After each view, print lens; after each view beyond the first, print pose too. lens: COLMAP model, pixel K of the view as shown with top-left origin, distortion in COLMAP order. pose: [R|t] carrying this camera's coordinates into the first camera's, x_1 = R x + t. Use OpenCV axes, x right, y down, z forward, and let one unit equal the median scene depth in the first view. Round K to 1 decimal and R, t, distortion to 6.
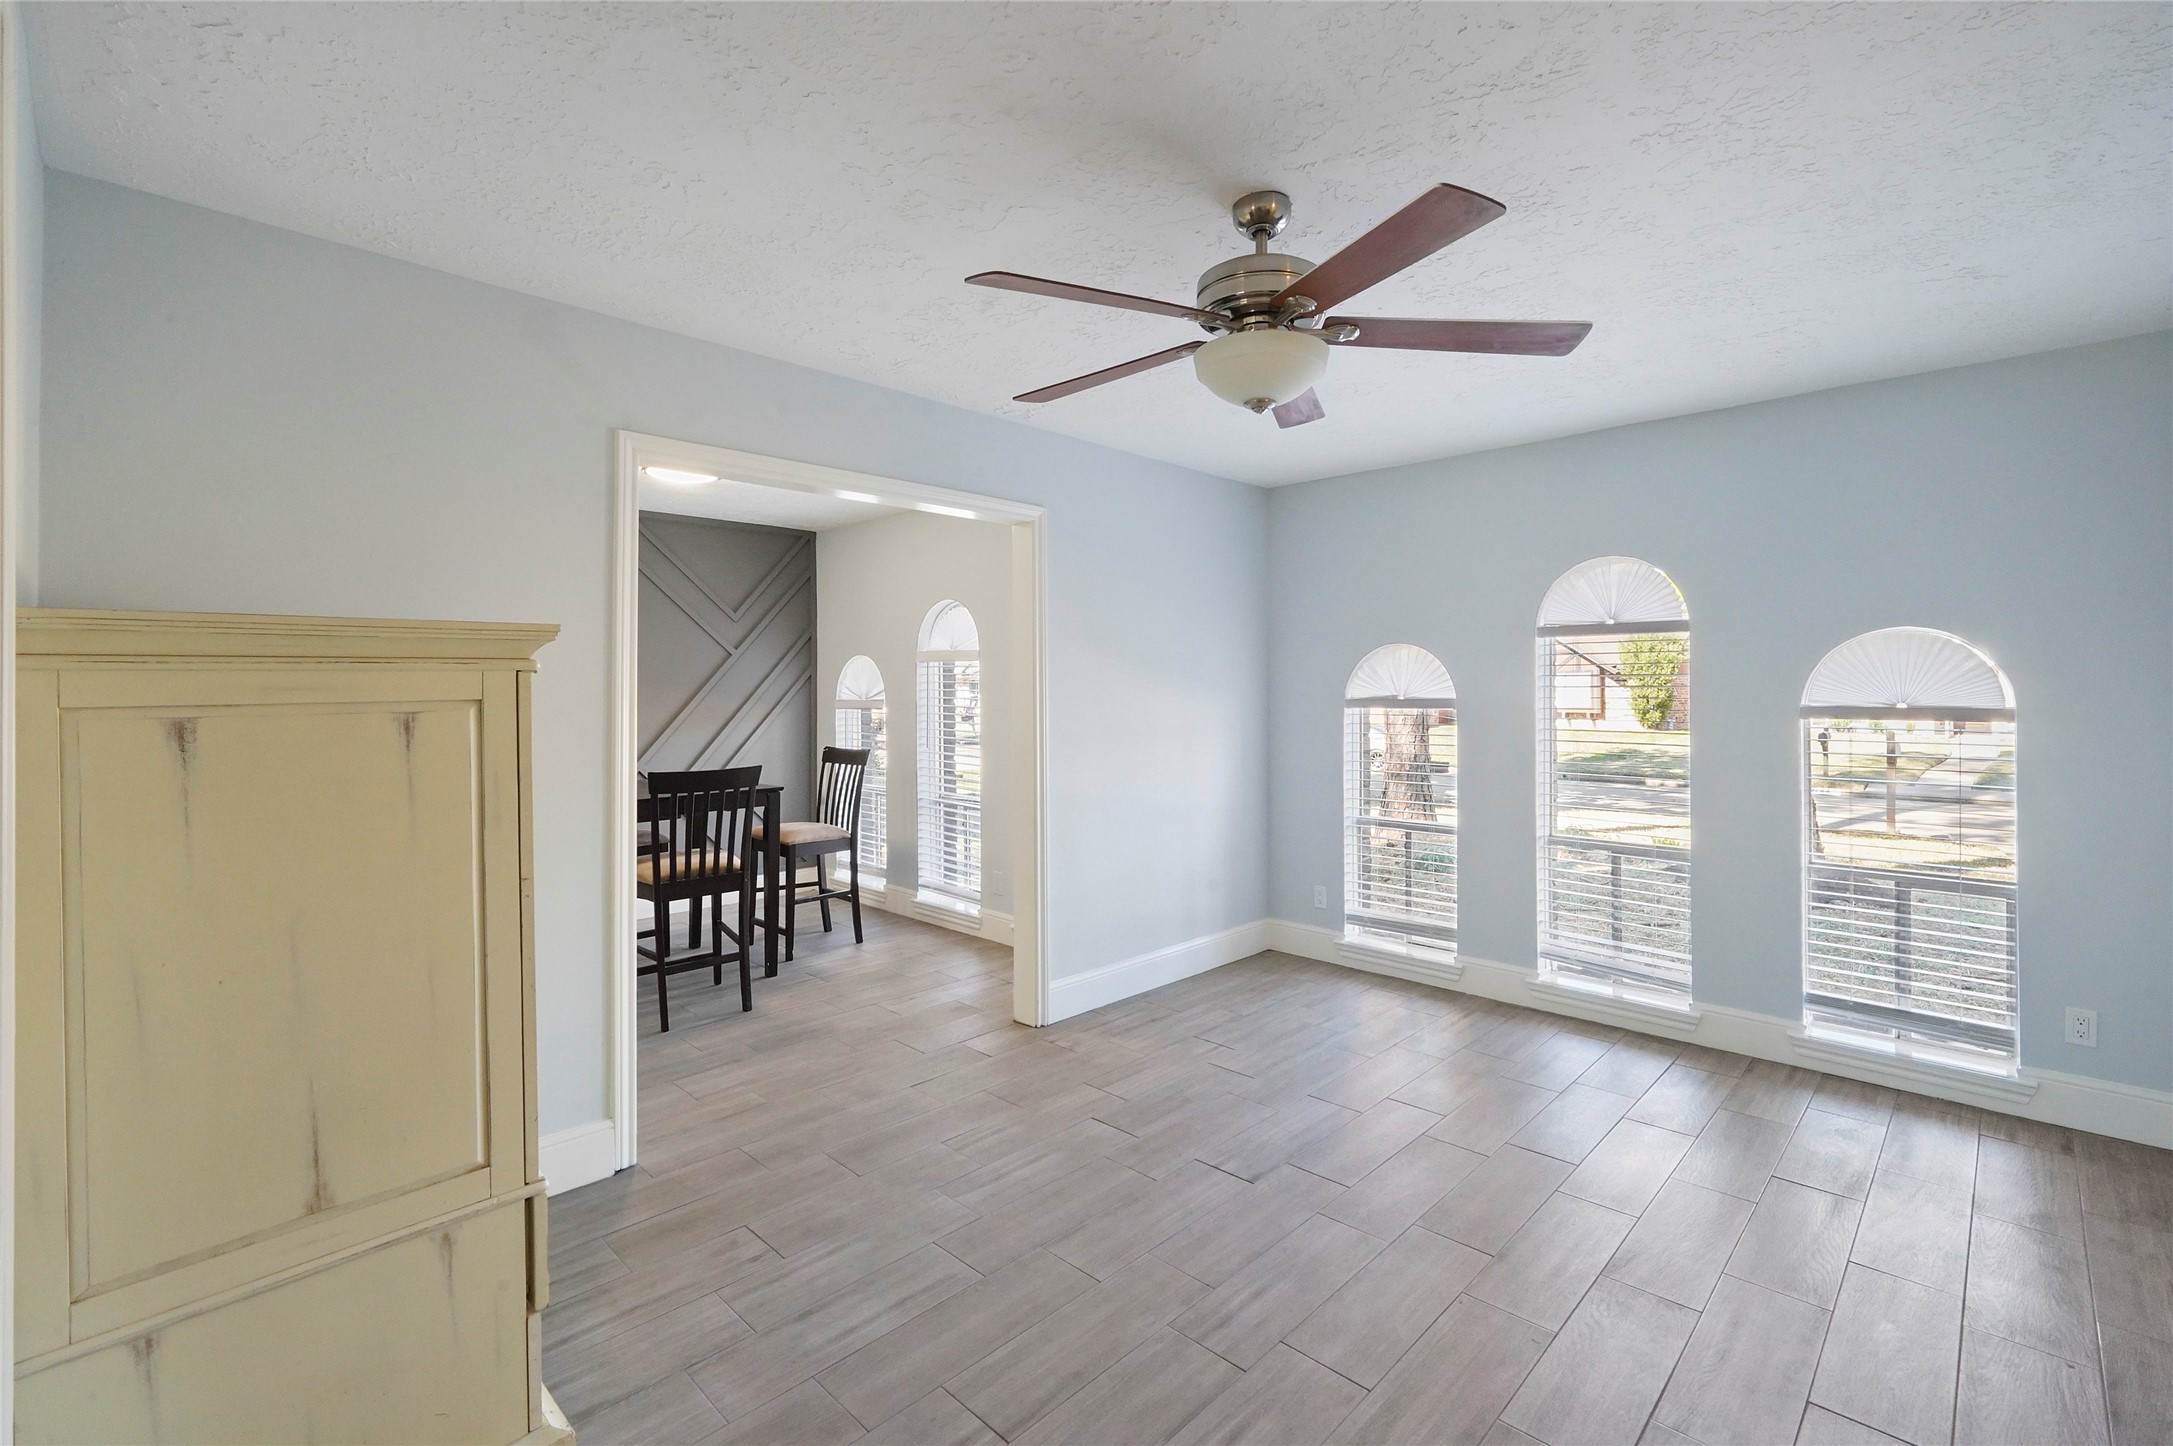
lens RADIAL K [[962.7, 0, 1090.8], [0, 962.7, 721.7], [0, 0, 1]] dist [-0.000222, -0.000466]
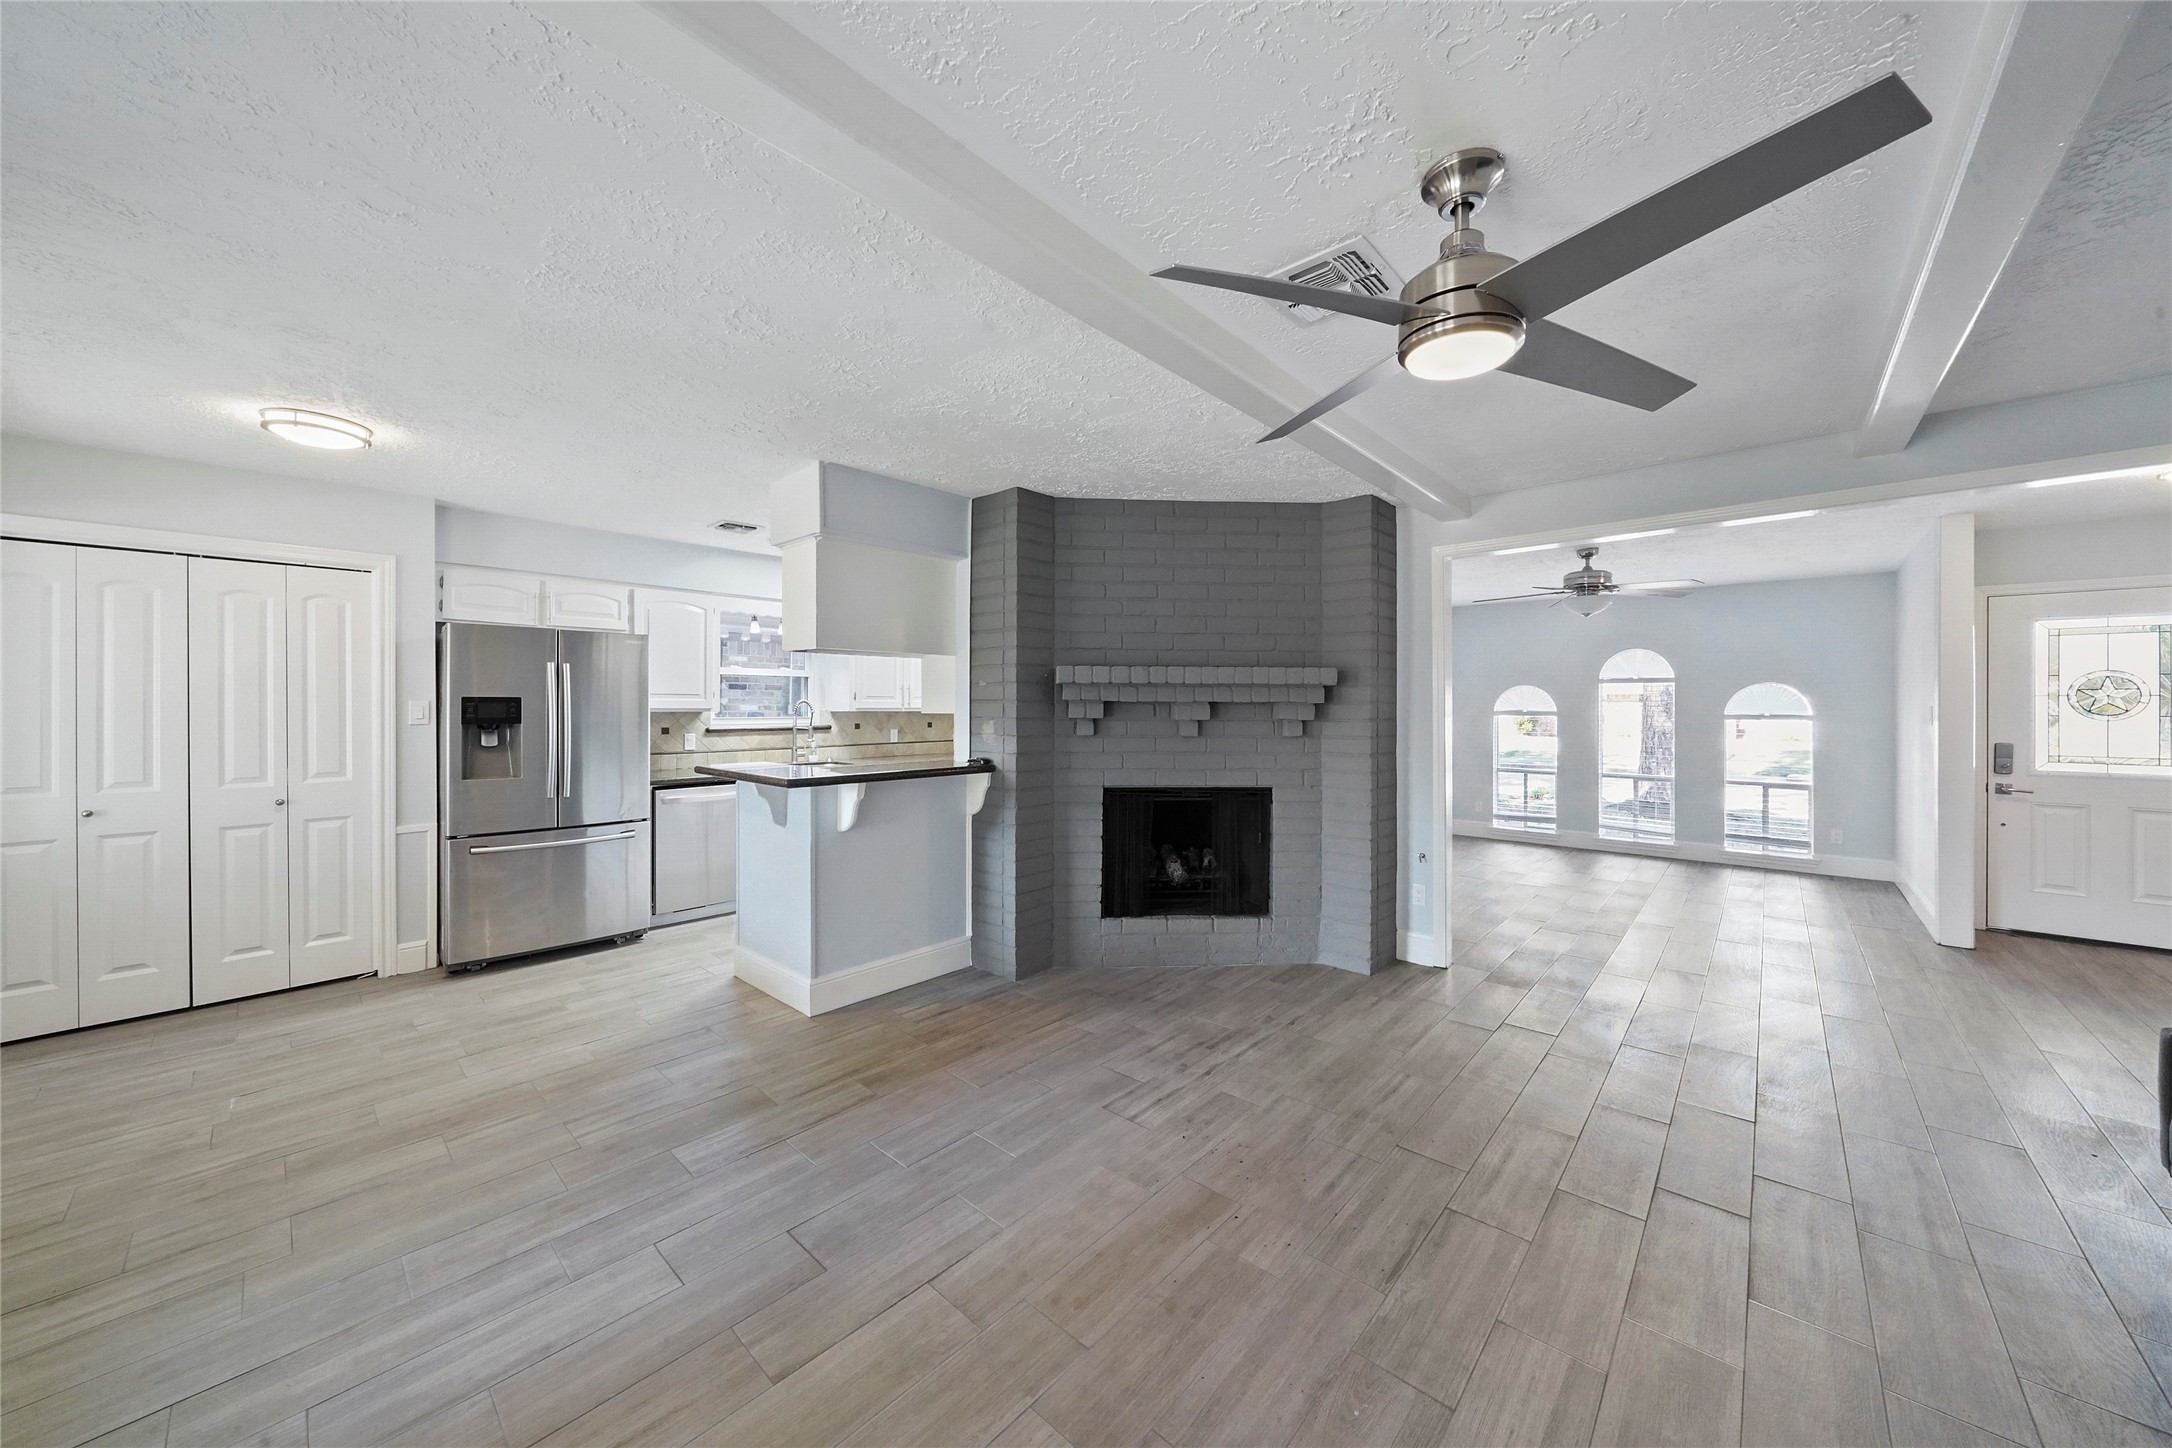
lens RADIAL K [[761.9, 0, 1092.4], [0, 761.9, 707.7], [0, 0, 1]] dist [-0.005424, -0.000046]
pose [[0.998981, 0.003446, 0.045011, -0.764852], [-0.002148, 0.999581, -0.028862, 0.021435], [-0.045092, 0.028736, 0.998569, -0.689790]]
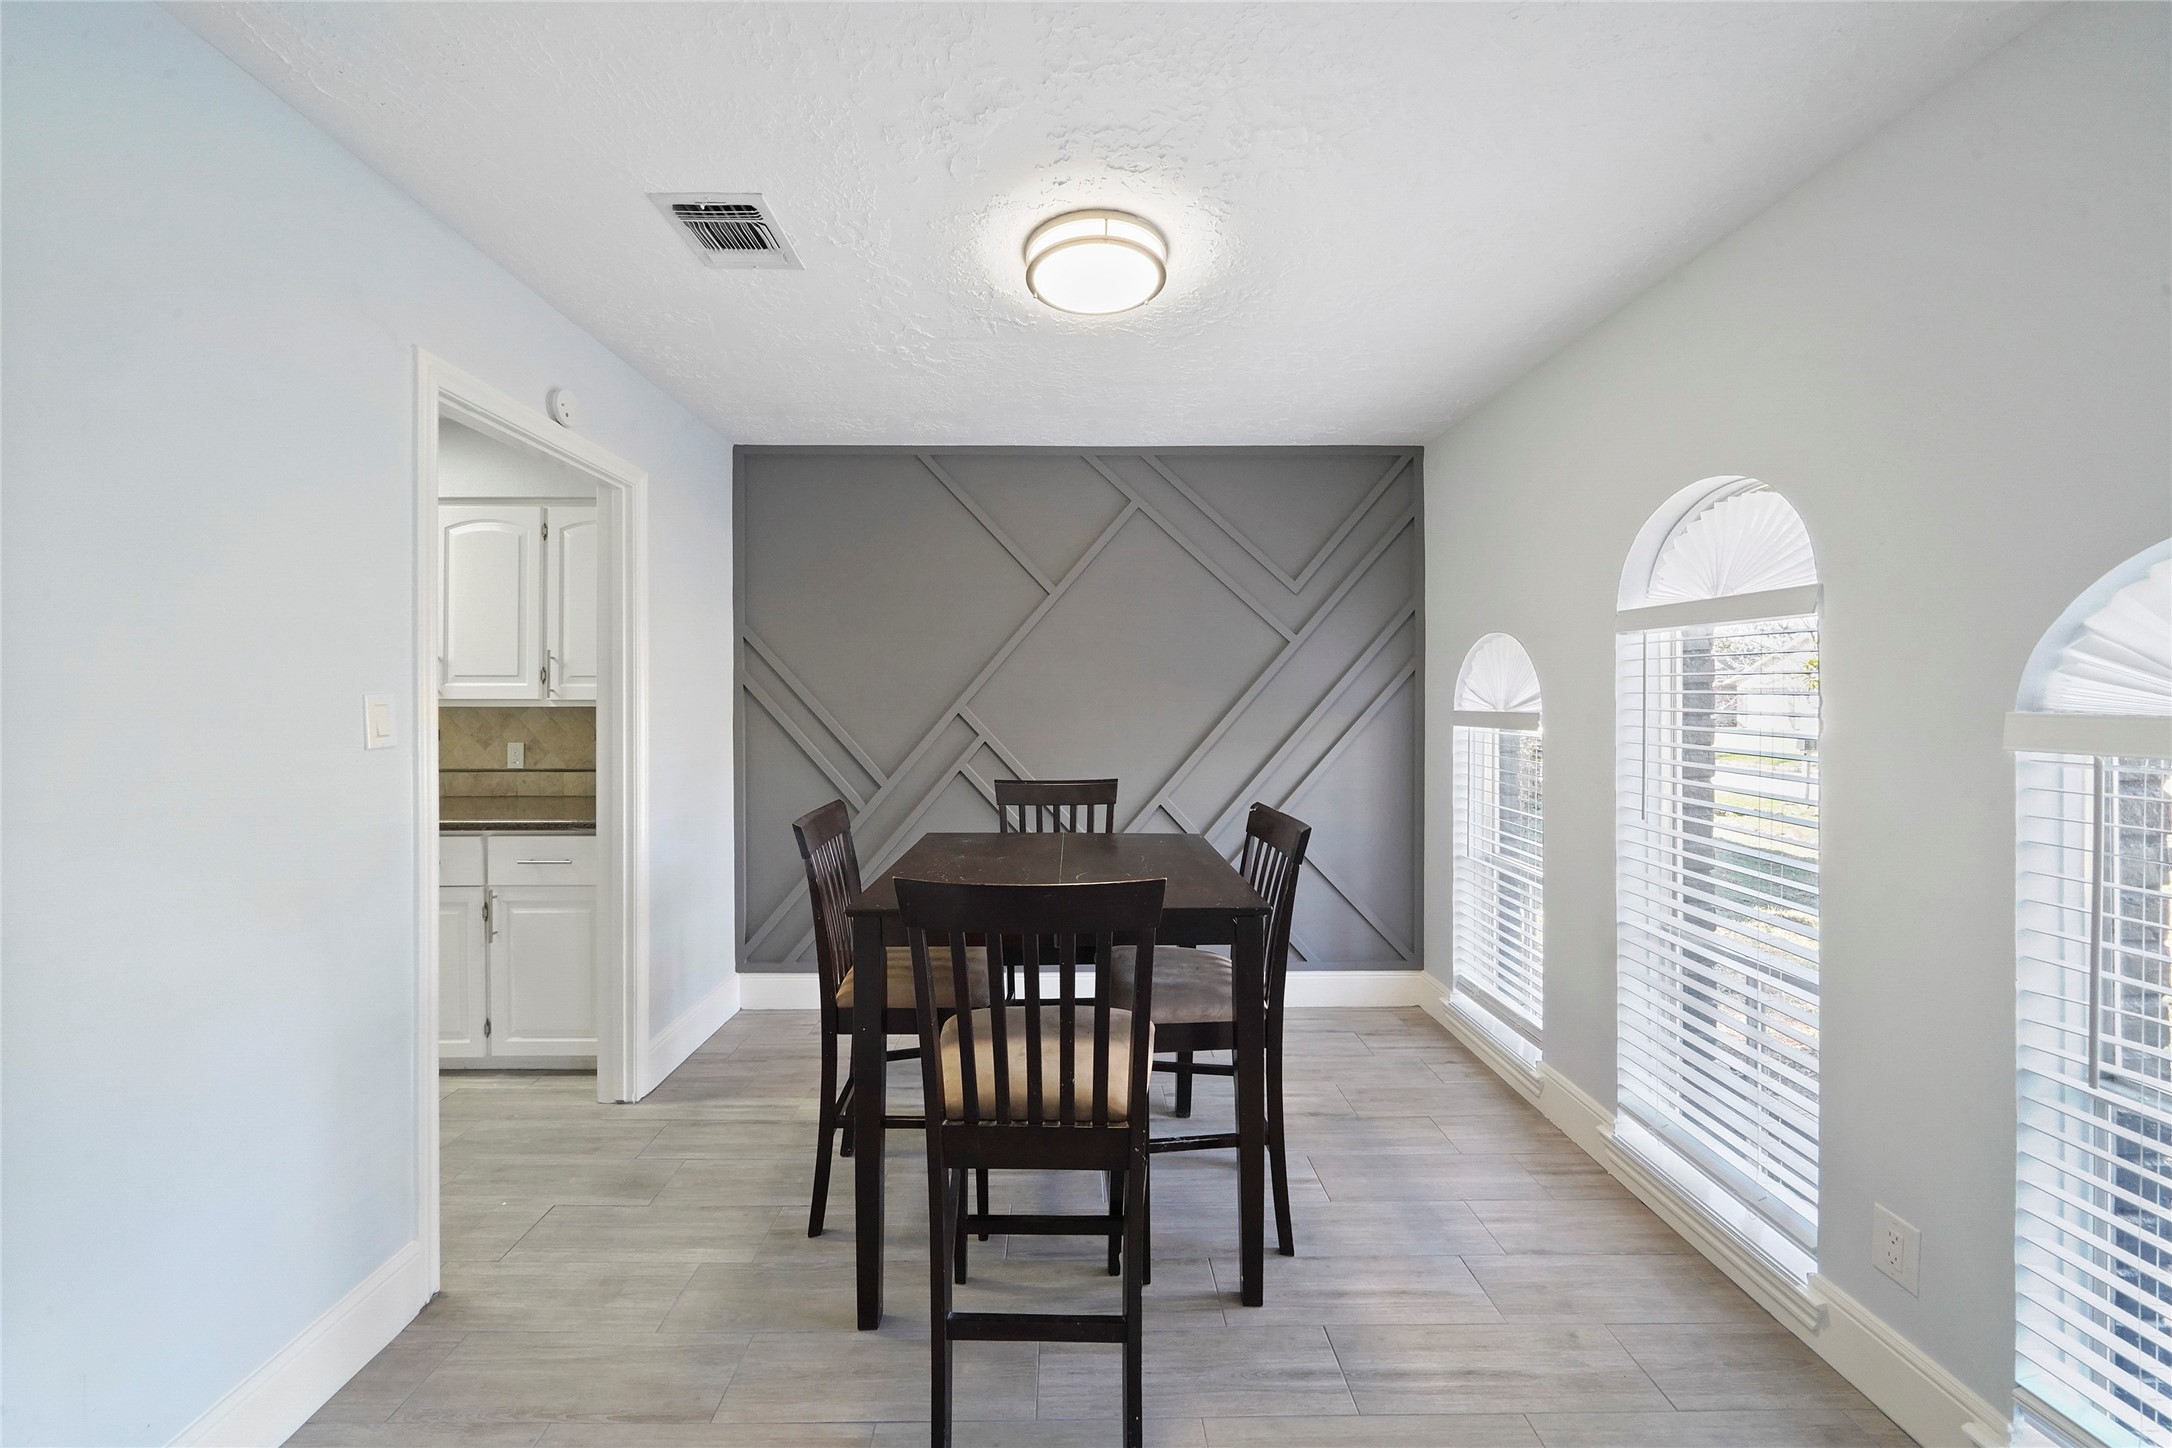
lens RADIAL K [[761.9, 0, 1072.9], [0, 761.9, 695.1], [0, 0, 1]] dist [-0.005424, -0.000046]
pose [[0.705706, 0.000401, -0.708505, -0.138681], [-0.023673, 0.999455, -0.023014, -0.022670], [0.708109, 0.033014, 0.705331, 0.726256]]
